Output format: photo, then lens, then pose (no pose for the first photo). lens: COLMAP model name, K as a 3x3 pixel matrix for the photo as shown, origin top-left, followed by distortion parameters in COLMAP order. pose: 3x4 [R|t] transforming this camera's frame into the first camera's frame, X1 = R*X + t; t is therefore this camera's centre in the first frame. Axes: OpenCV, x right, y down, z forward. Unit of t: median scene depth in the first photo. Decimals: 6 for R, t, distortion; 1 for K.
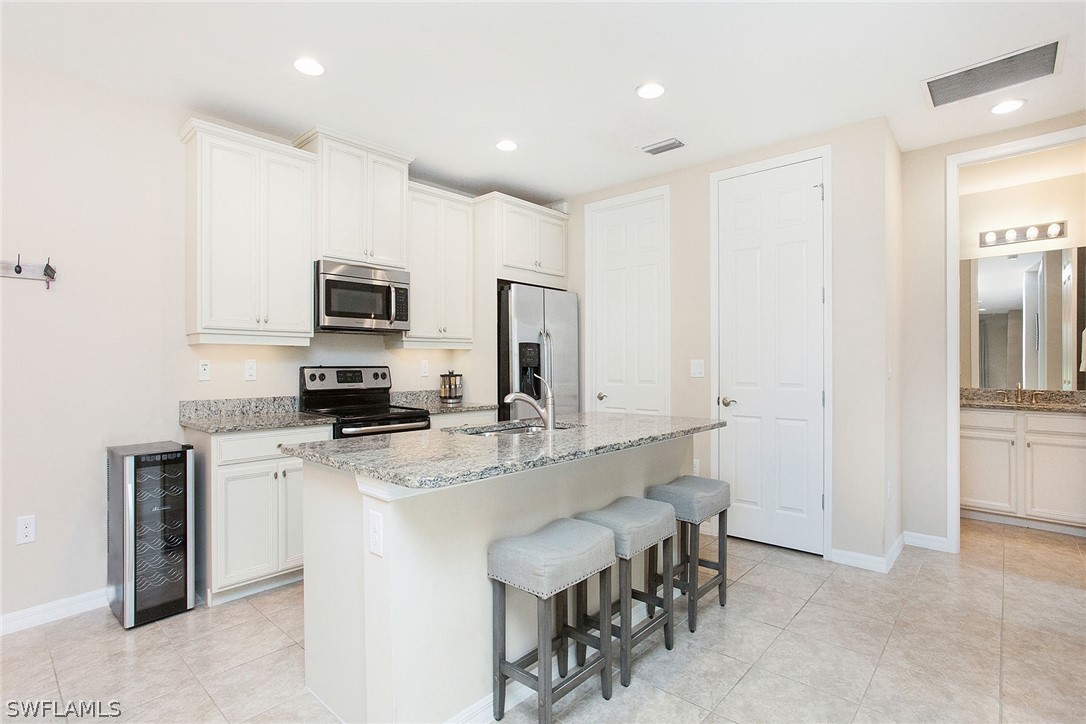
lens RADIAL K [[571.8, 0, 543.0], [0, 571.8, 362.0], [0, 0, 1]] dist [-0.000675, 0.042611]
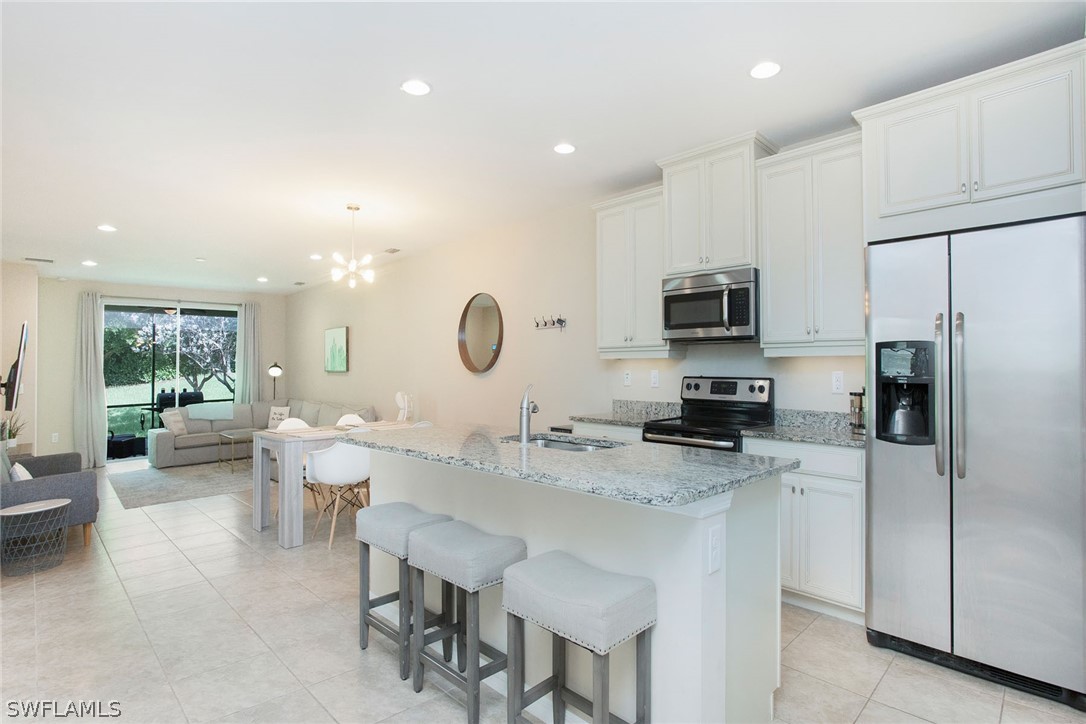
lens RADIAL K [[585.4, 0, 512.3], [0, 585.4, 361.7], [0, 0, 1]] dist [0.021546, 0.000125]
pose [[-0.126029, -0.013575, -0.991934, 0.720693], [-0.003640, 0.999906, -0.013222, -0.004474], [0.992020, 0.001945, -0.126067, 0.802789]]
